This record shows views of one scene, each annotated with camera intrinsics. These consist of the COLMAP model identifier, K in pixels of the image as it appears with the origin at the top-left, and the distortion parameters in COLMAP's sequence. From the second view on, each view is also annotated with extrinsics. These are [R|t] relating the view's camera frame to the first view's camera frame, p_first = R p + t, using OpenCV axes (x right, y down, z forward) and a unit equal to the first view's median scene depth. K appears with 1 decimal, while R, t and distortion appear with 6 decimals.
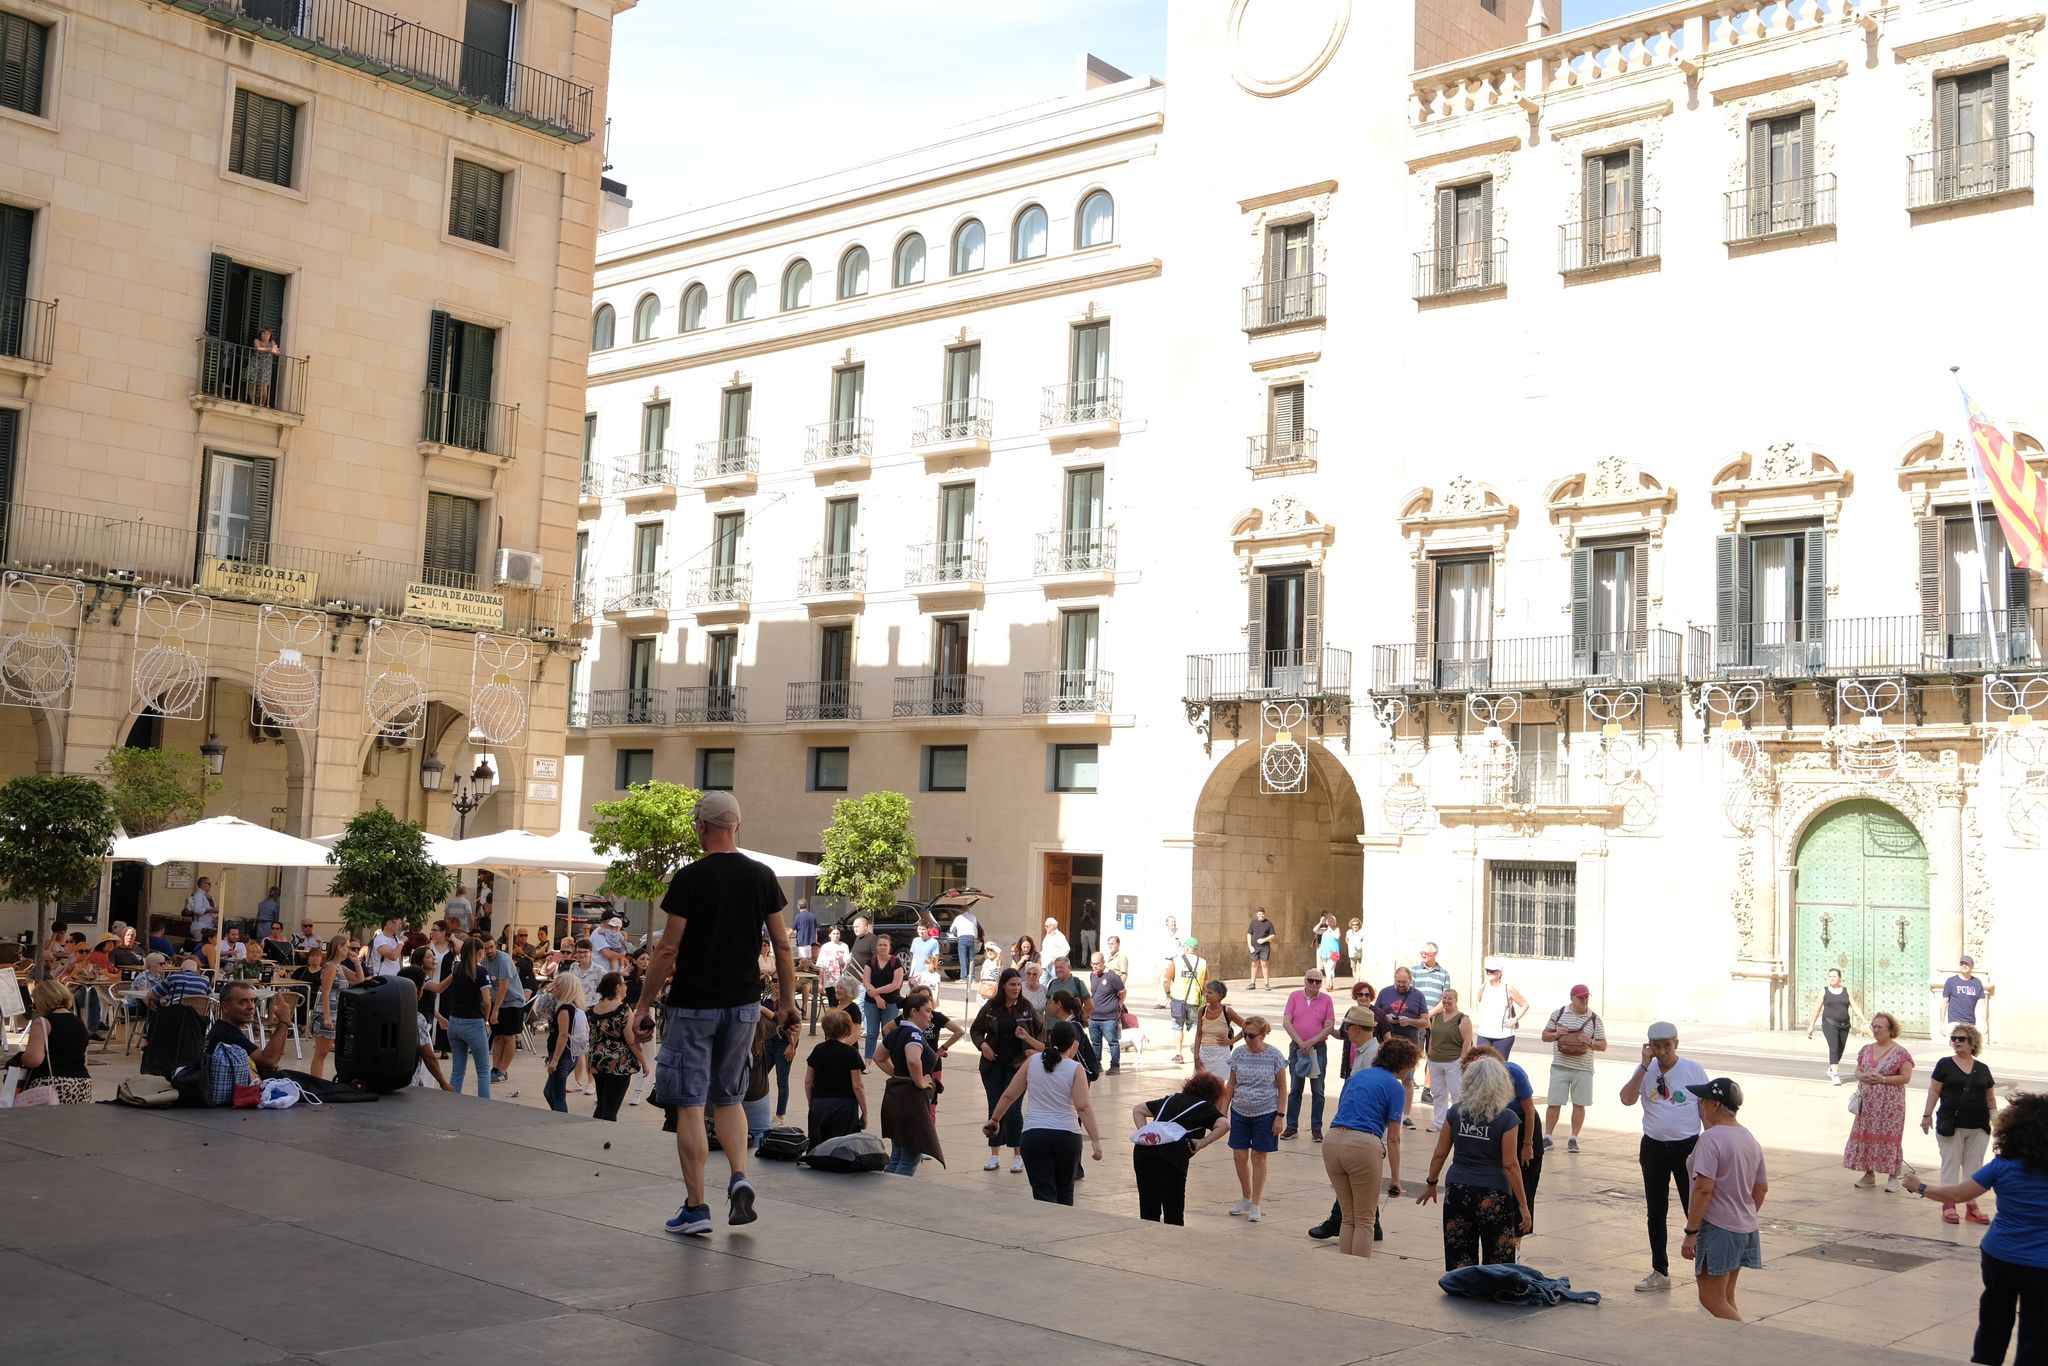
lens RADIAL K [[2109.5, 0, 1035.8], [0, 2109.5, 648.3], [0, 0, 1]] dist [-0.016111, 0.000000]
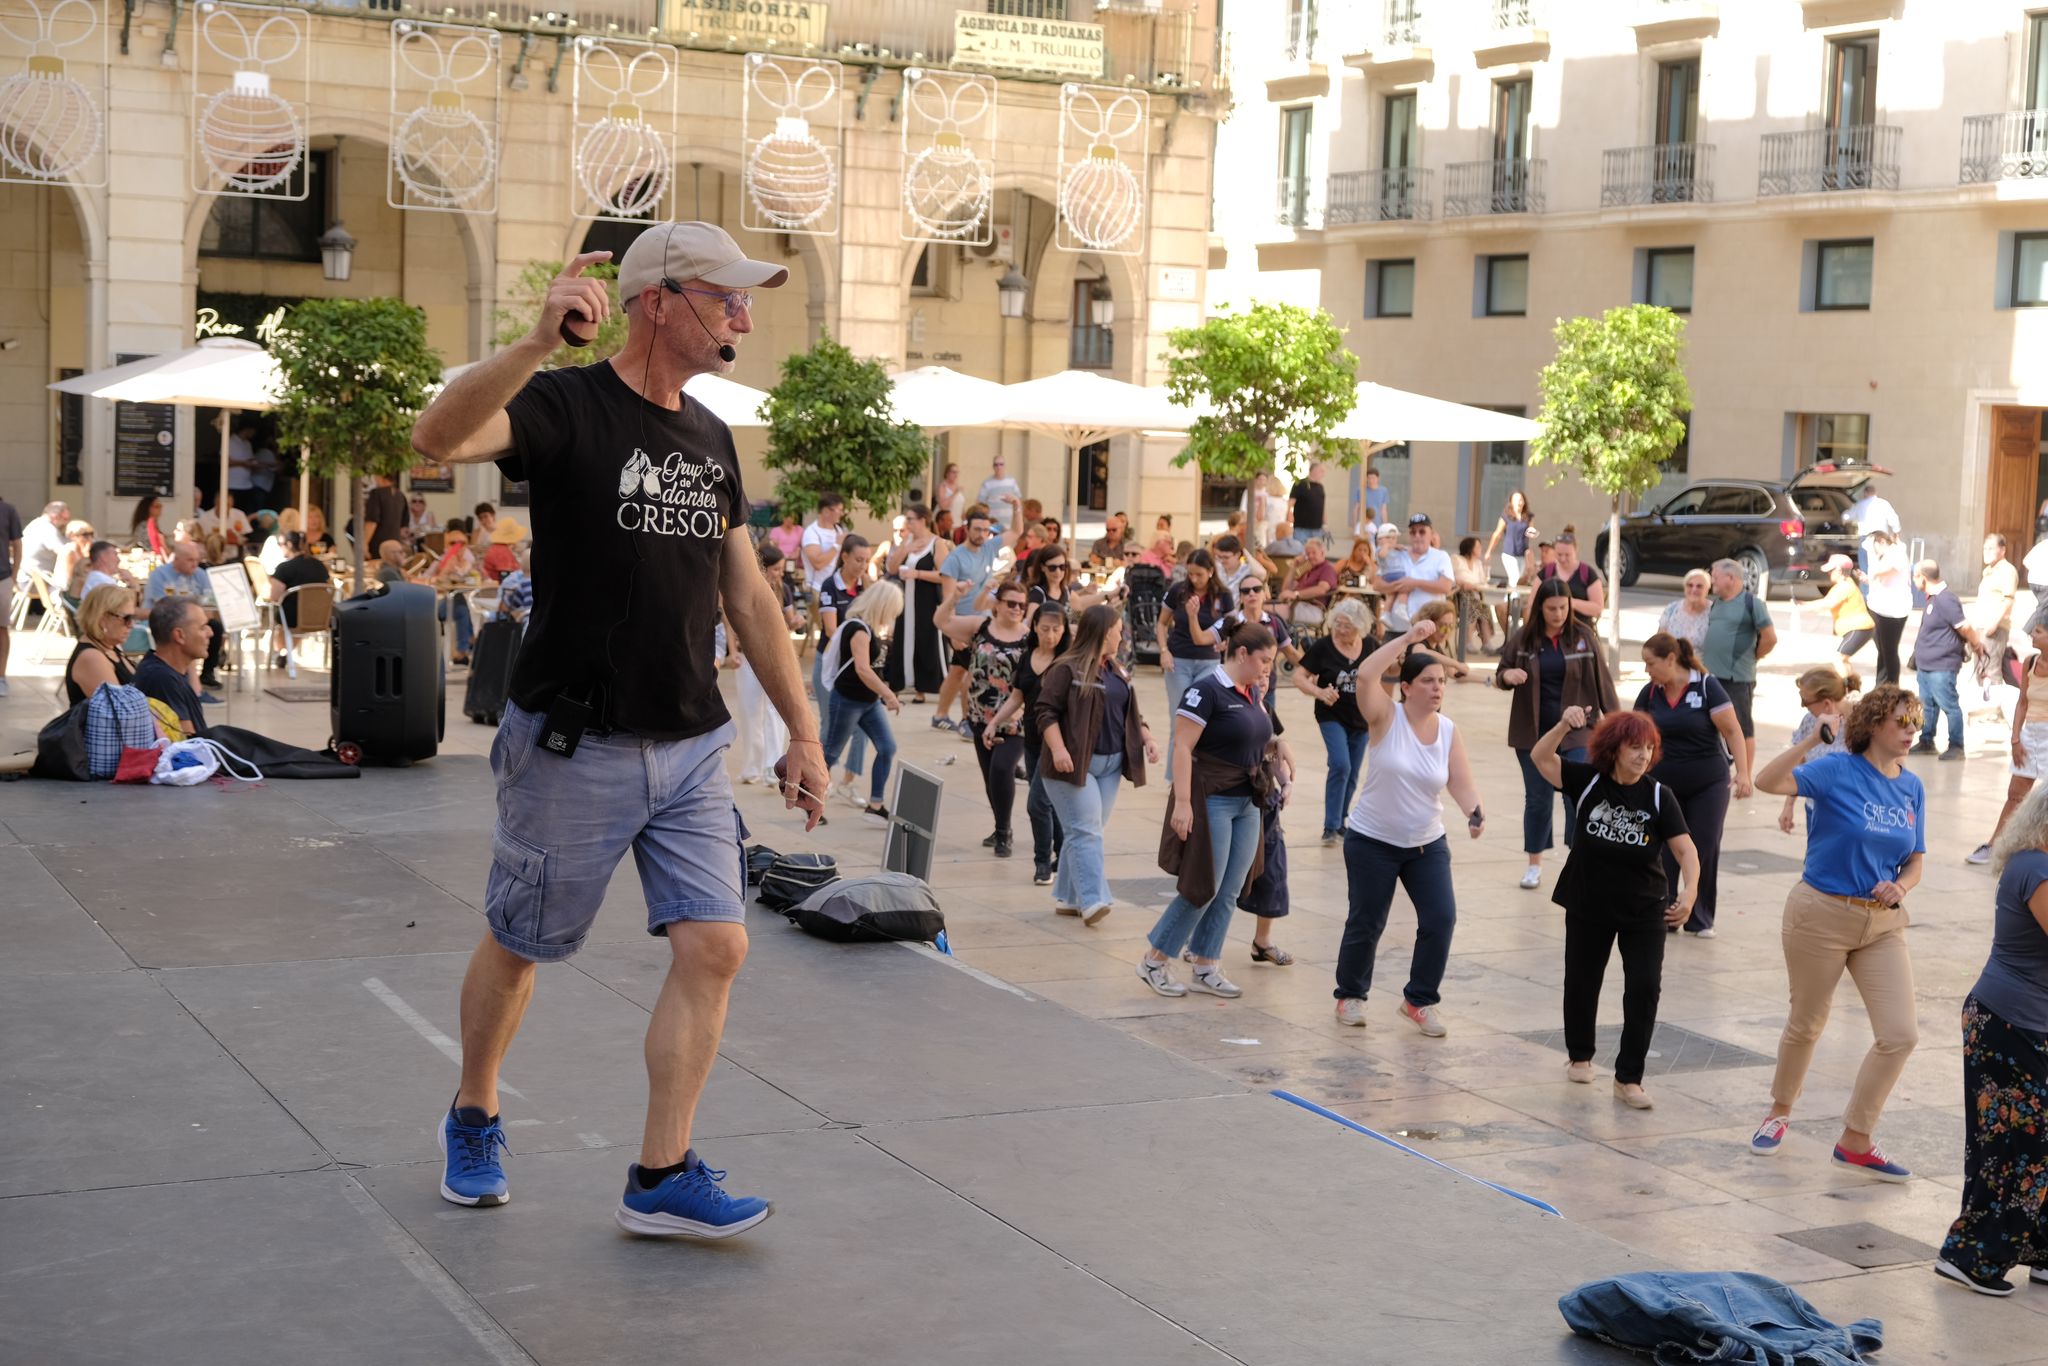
lens RADIAL K [[2956.6, 0, 1015.0], [0, 2956.6, 674.9], [0, 0, 1]] dist [0.003623, 0.000000]
pose [[0.934572, 0.025916, -0.354829, 0.053385], [0.039337, 0.983701, 0.175455, 0.010308], [0.353593, -0.177934, 0.918320, 0.073305]]
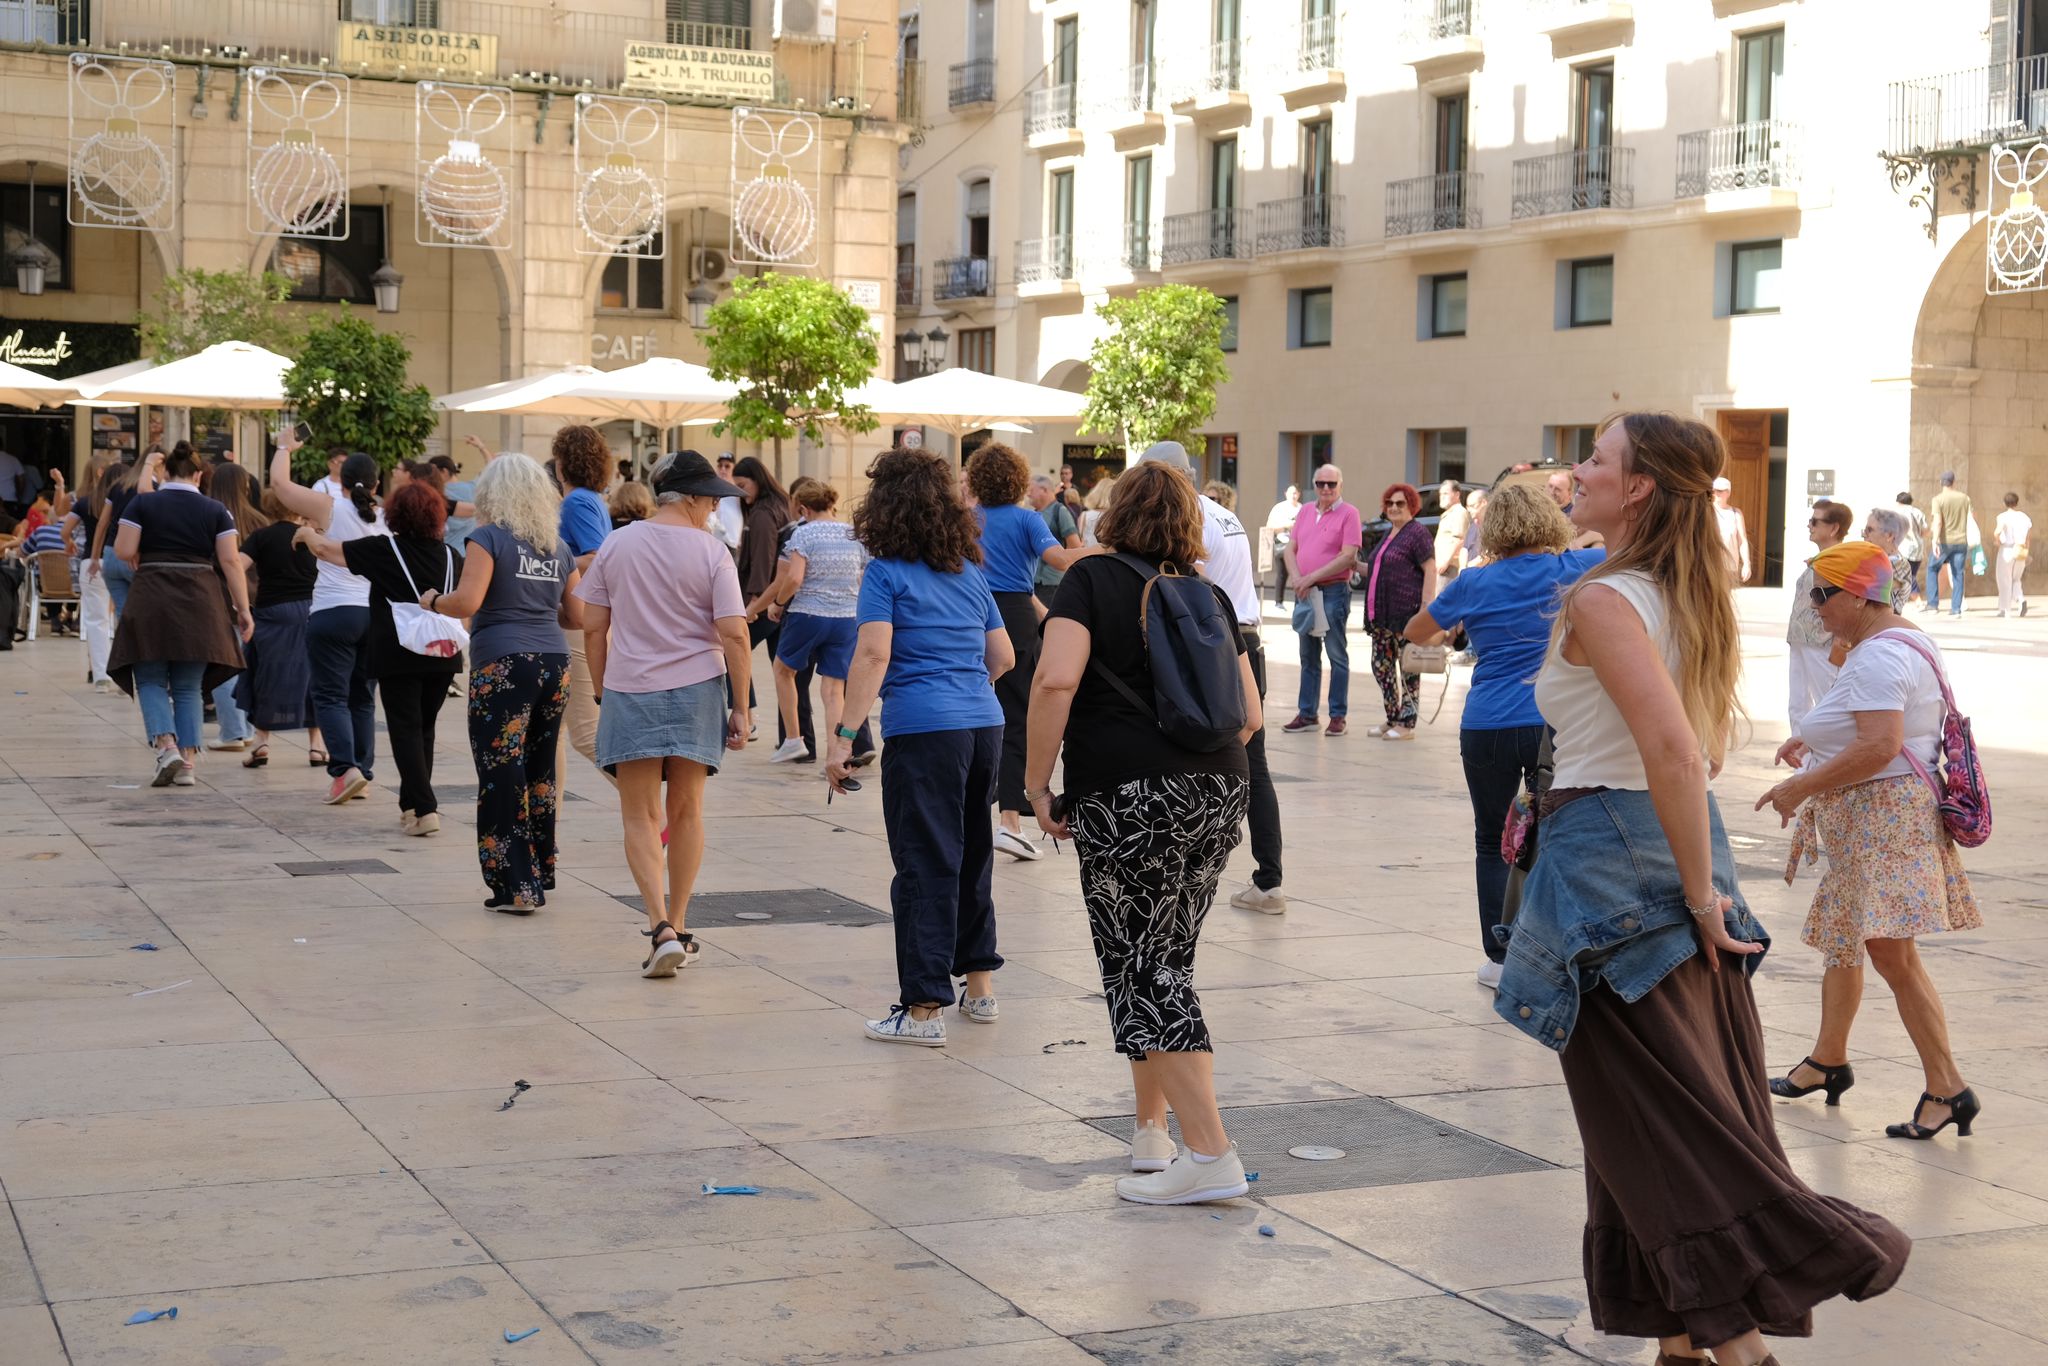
lens RADIAL K [[2956.6, 0, 1020.2], [0, 2956.6, 668.1], [0, 0, 1]] dist [0.003623, 0.000000]
pose [[0.916796, 0.001549, -0.399353, 0.196614], [0.058157, 0.988814, 0.137346, 0.041867], [0.395099, -0.149144, 0.906451, 0.074281]]
